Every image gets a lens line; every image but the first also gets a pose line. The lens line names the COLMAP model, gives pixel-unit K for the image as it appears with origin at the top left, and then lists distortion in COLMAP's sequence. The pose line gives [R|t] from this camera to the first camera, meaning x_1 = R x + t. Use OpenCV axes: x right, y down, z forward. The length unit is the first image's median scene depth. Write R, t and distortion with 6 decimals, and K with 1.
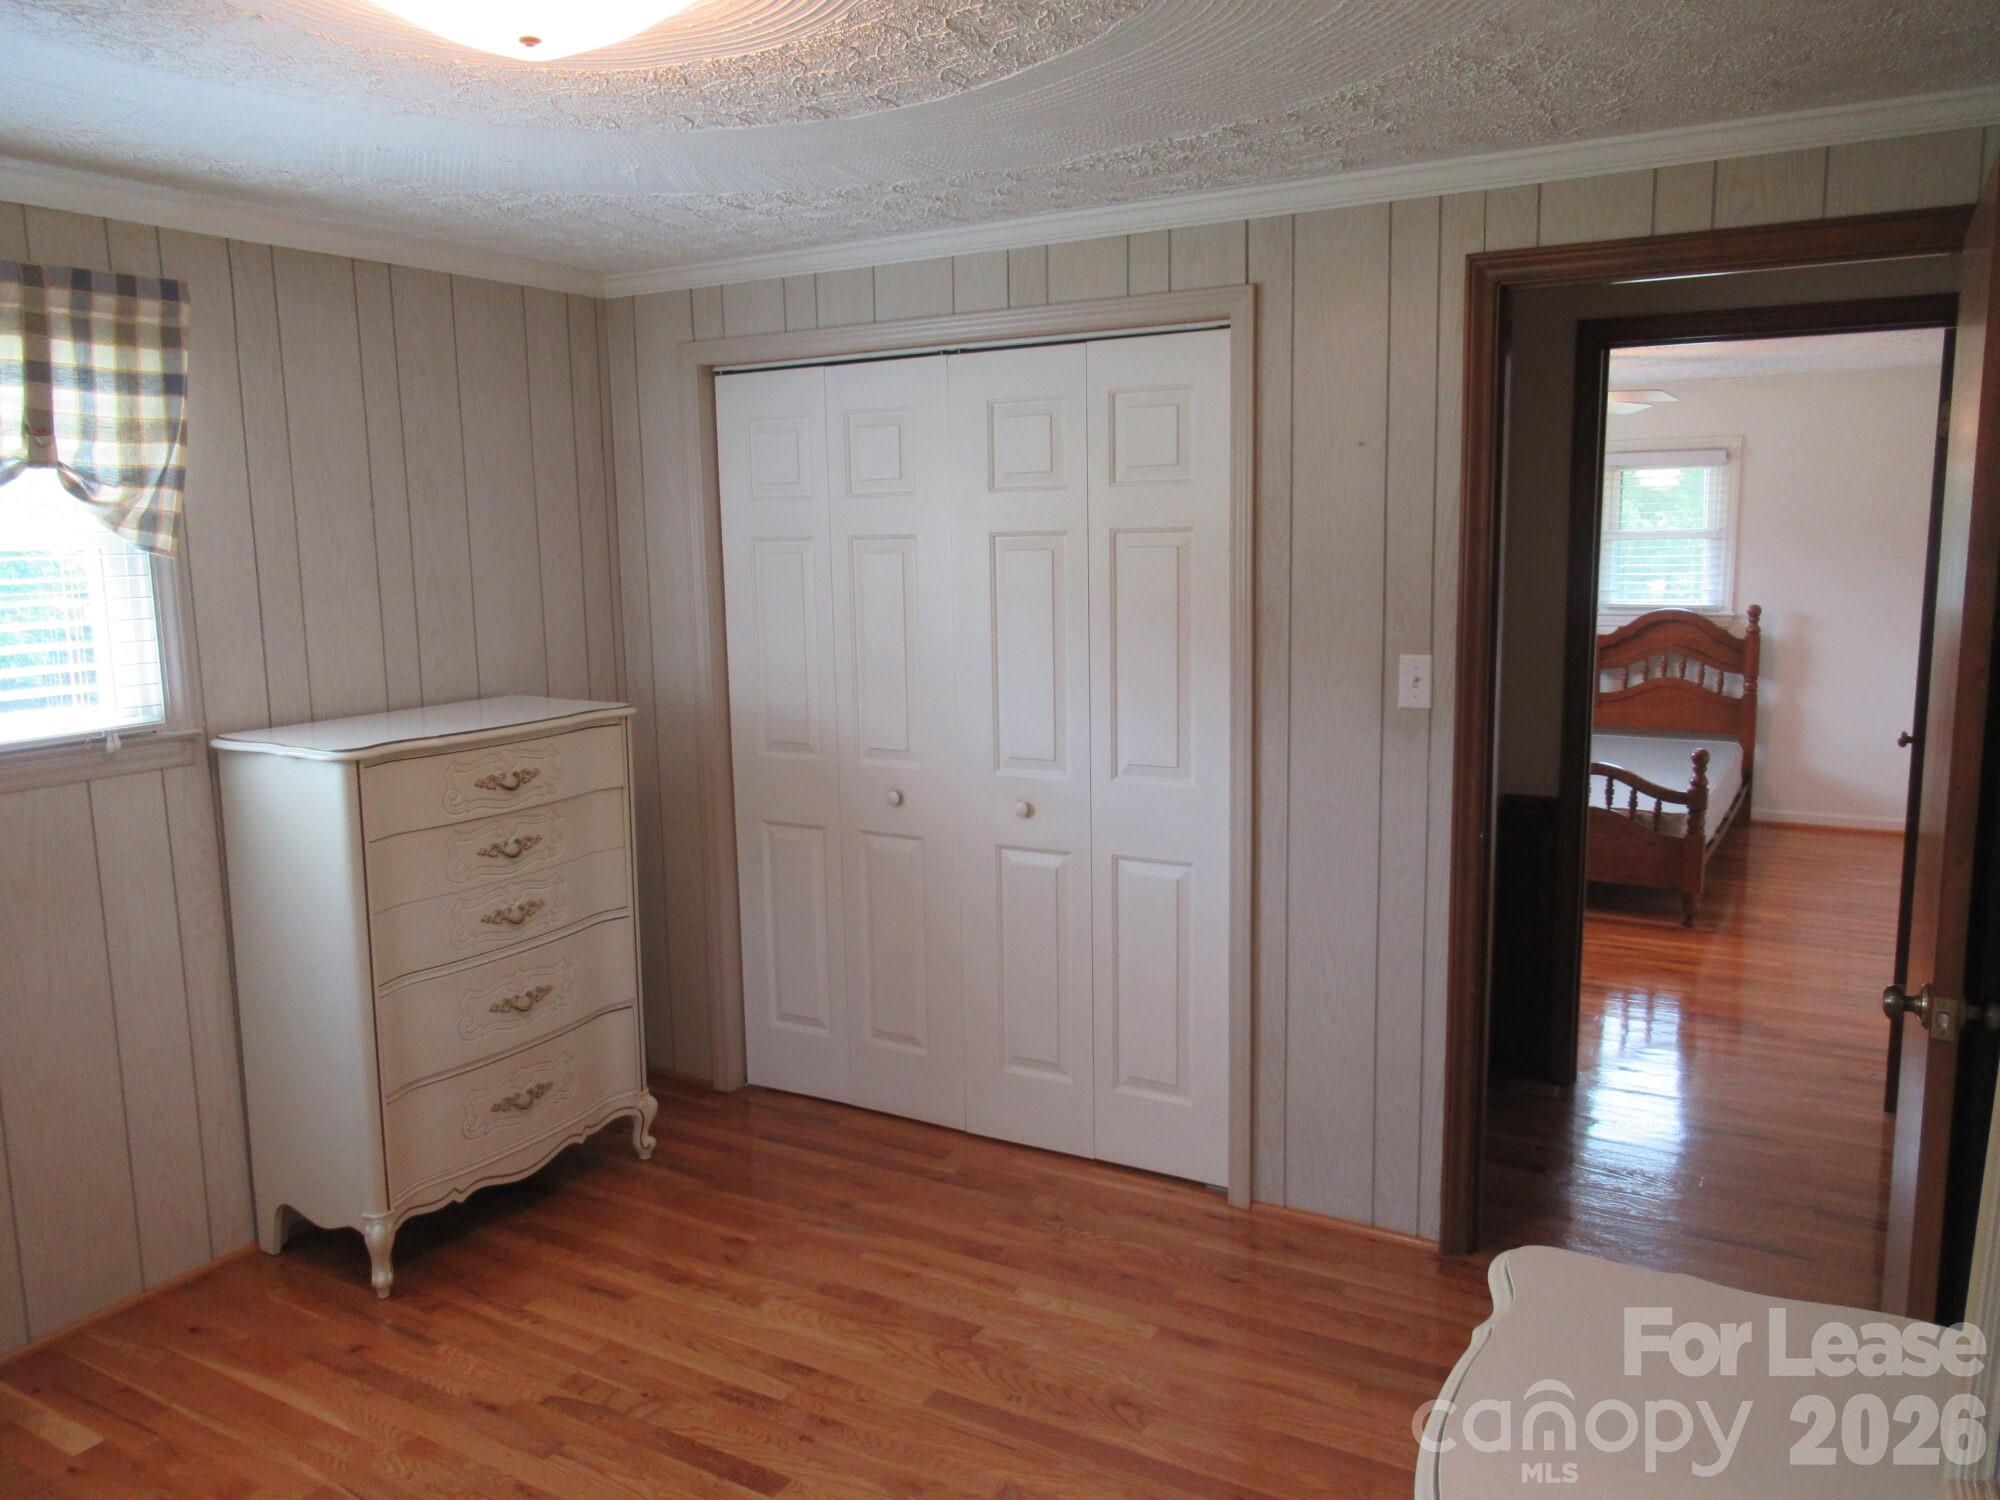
lens RADIAL K [[1492.0, 0, 1020.4], [0, 1492.0, 736.0], [0, 0, 1]] dist [0.002142, -0.000174]
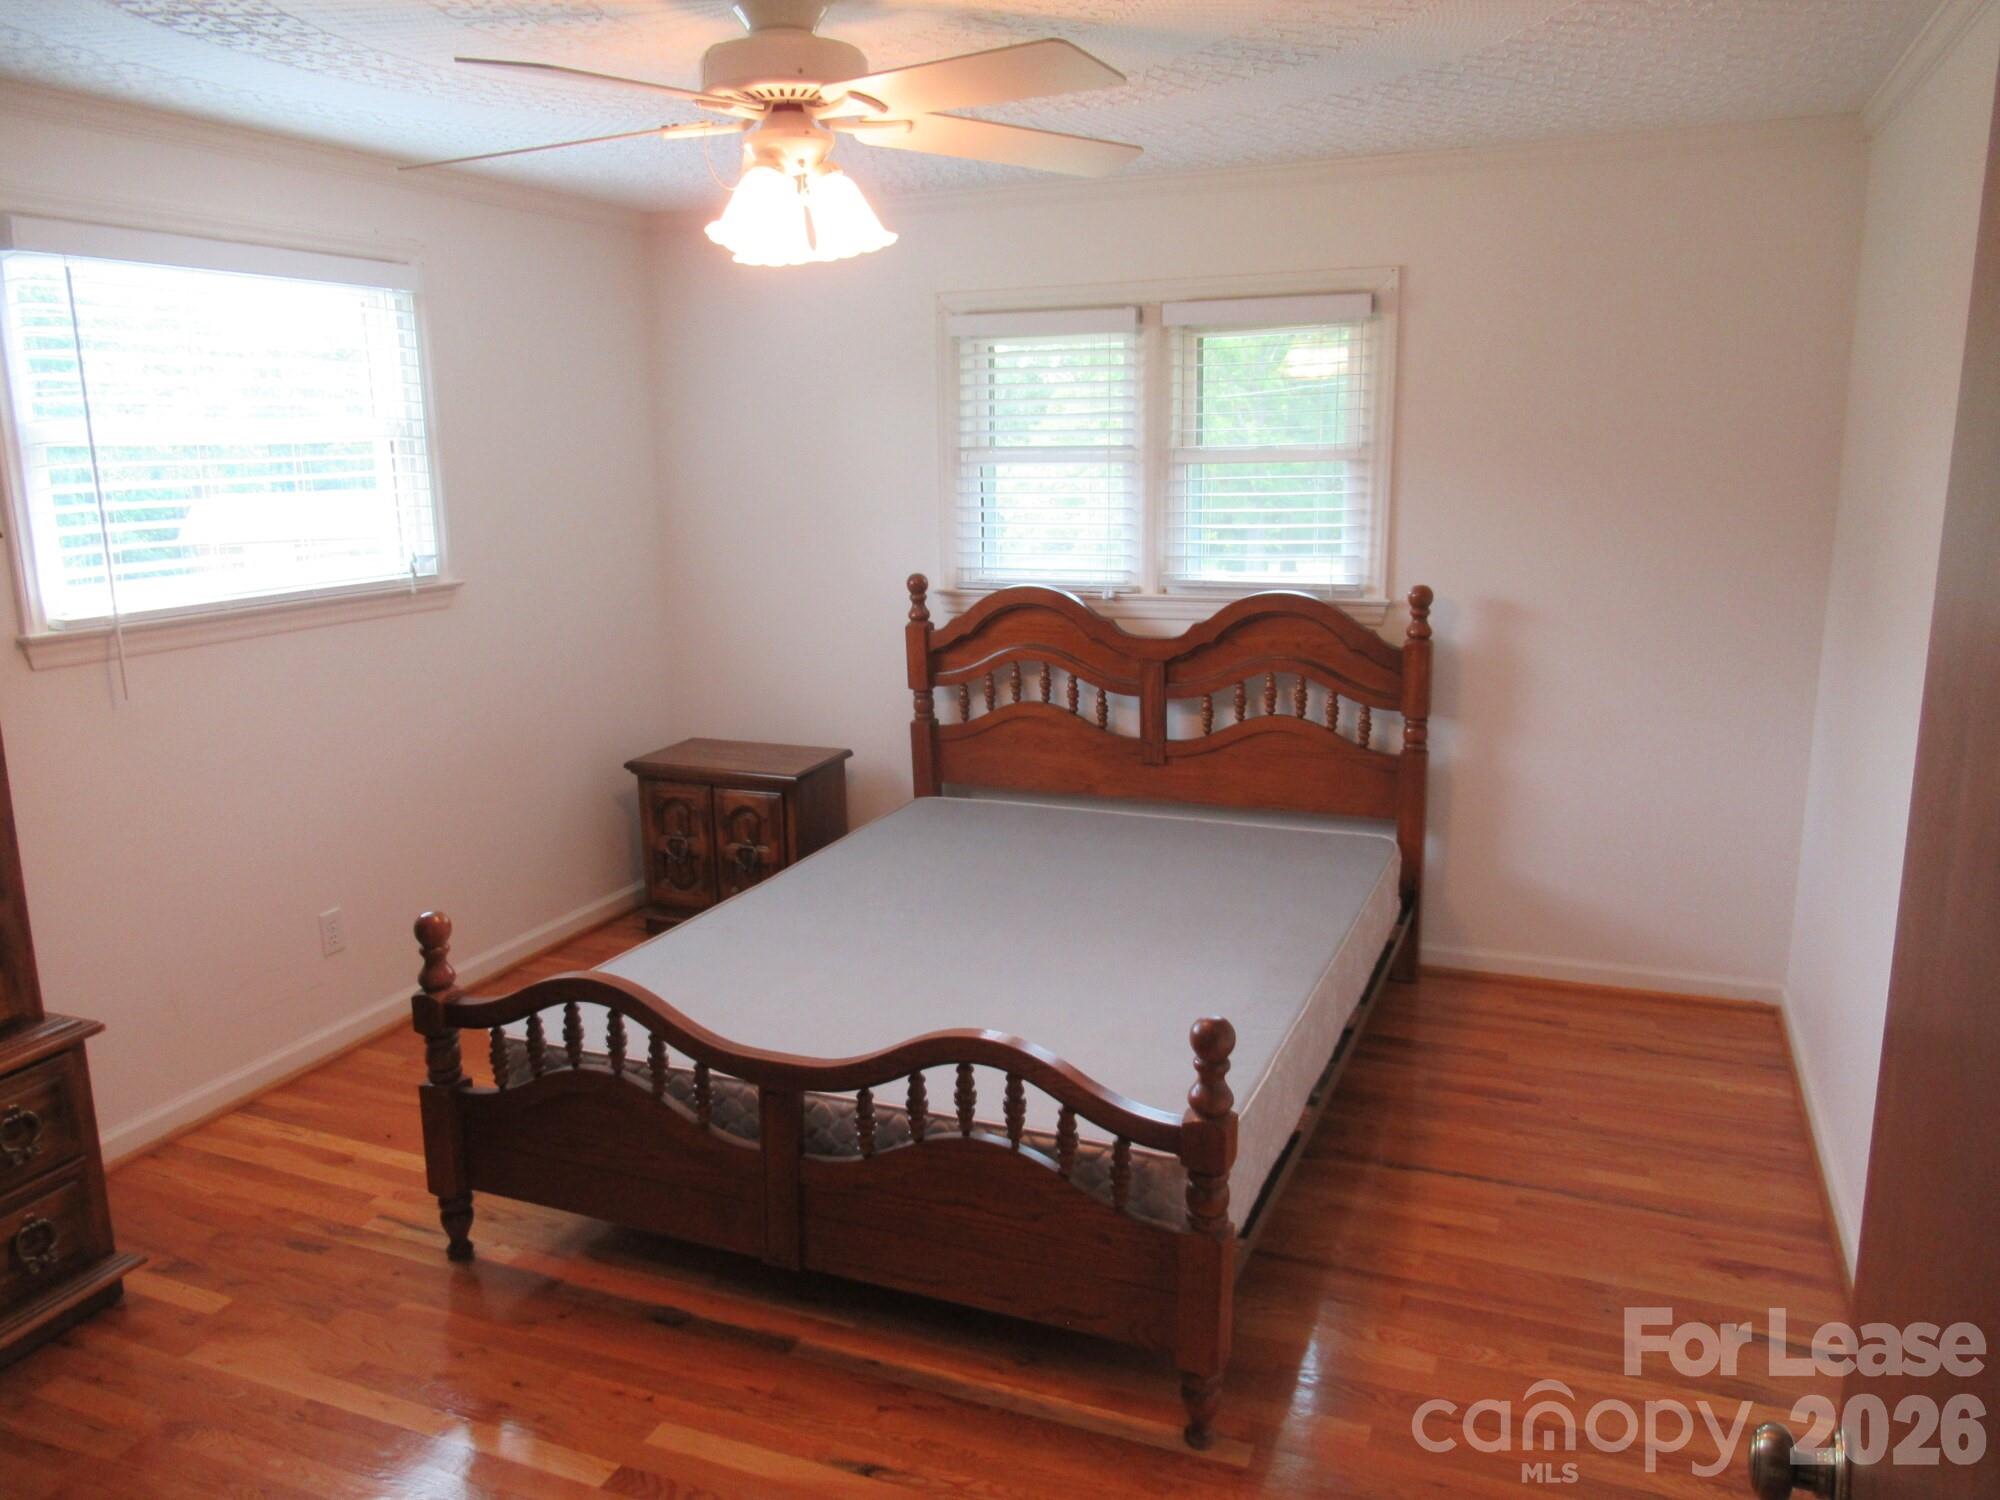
lens RADIAL K [[1492.0, 0, 988.8], [0, 1492.0, 739.6], [0, 0, 1]] dist [0.002142, -0.000174]
pose [[0.993643, -0.032400, 0.107815, 0.272233], [0.024544, 0.996999, 0.073417, -0.074638], [-0.109870, -0.070304, 0.991456, 0.470385]]
